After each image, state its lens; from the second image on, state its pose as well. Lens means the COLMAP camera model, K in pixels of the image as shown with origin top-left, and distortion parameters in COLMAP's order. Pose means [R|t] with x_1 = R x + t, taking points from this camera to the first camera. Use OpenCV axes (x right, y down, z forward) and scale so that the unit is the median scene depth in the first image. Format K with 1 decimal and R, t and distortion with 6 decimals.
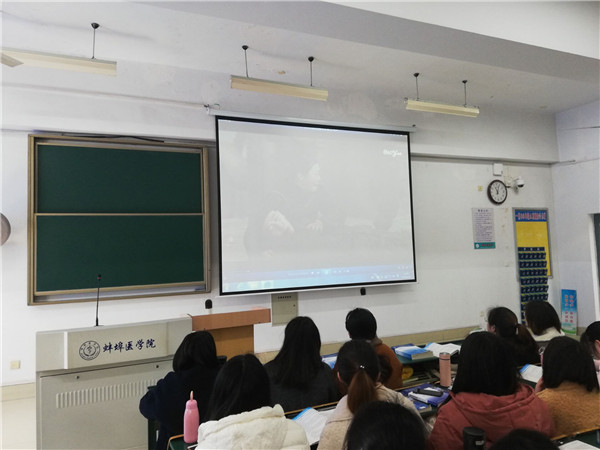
lens RADIAL K [[437.1, 0, 300.0], [0, 437.1, 225.0], [0, 0, 1]] dist [-0.005746, -0.006360]
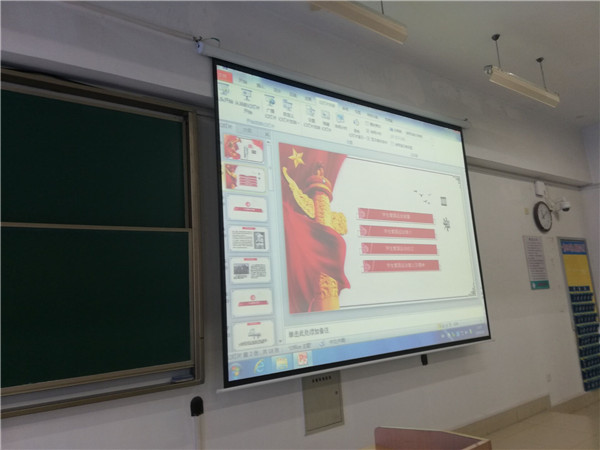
lens RADIAL K [[437.1, 0, 300.0], [0, 437.1, 225.0], [0, 0, 1]] dist [-0.005746, -0.006360]
pose [[0.974898, 0.003024, 0.222630, -0.172495], [0.026265, 0.991364, -0.128479, 0.033321], [-0.221096, 0.131101, 0.966400, 0.380429]]
